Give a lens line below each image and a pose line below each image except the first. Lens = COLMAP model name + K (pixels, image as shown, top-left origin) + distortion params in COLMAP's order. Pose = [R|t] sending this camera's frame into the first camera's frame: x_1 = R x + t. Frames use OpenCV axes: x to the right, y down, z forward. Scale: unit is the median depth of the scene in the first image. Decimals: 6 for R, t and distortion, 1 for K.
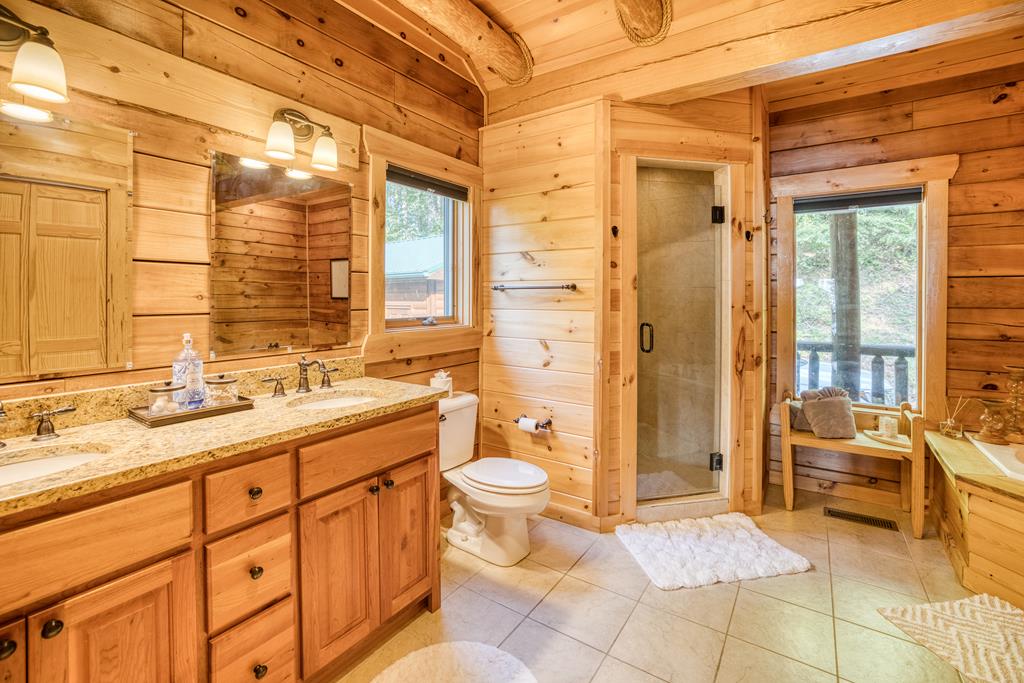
lens RADIAL K [[452.8, 0, 506.3], [0, 452.8, 297.0], [0, 0, 1]] dist [-0.043756, 0.014776]
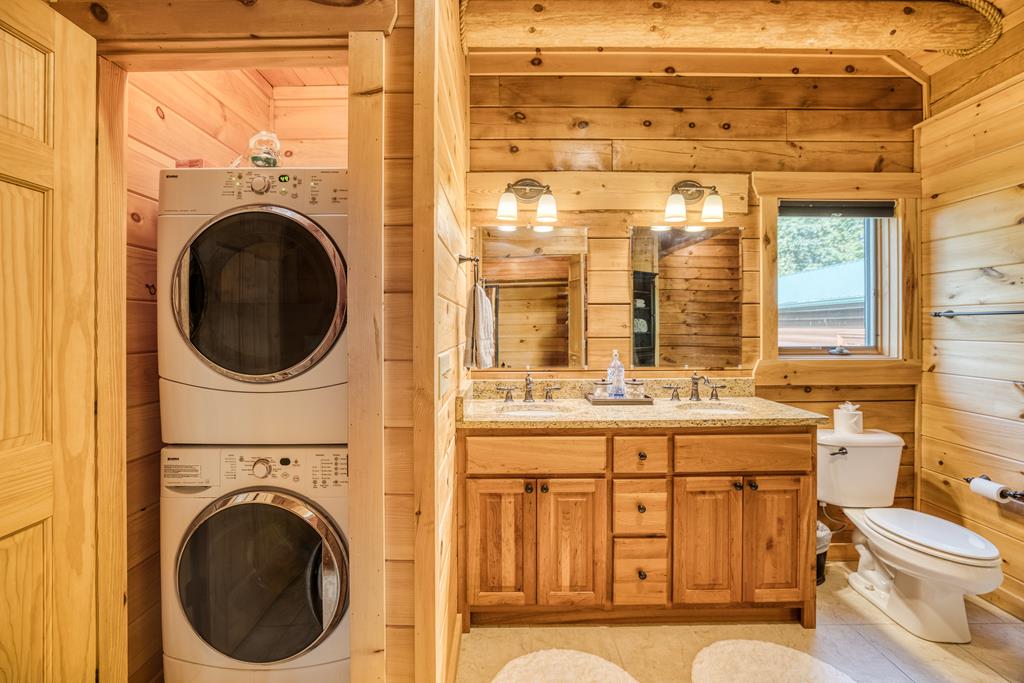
lens RADIAL K [[397.4, 0, 507.7], [0, 397.4, 325.2], [0, 0, 1]] dist [-0.000203, -0.000034]
pose [[0.583092, -0.004793, -0.812392, 0.146000], [0.003772, 0.999988, -0.003193, -0.000821], [0.812397, -0.001202, 0.583103, -0.086643]]
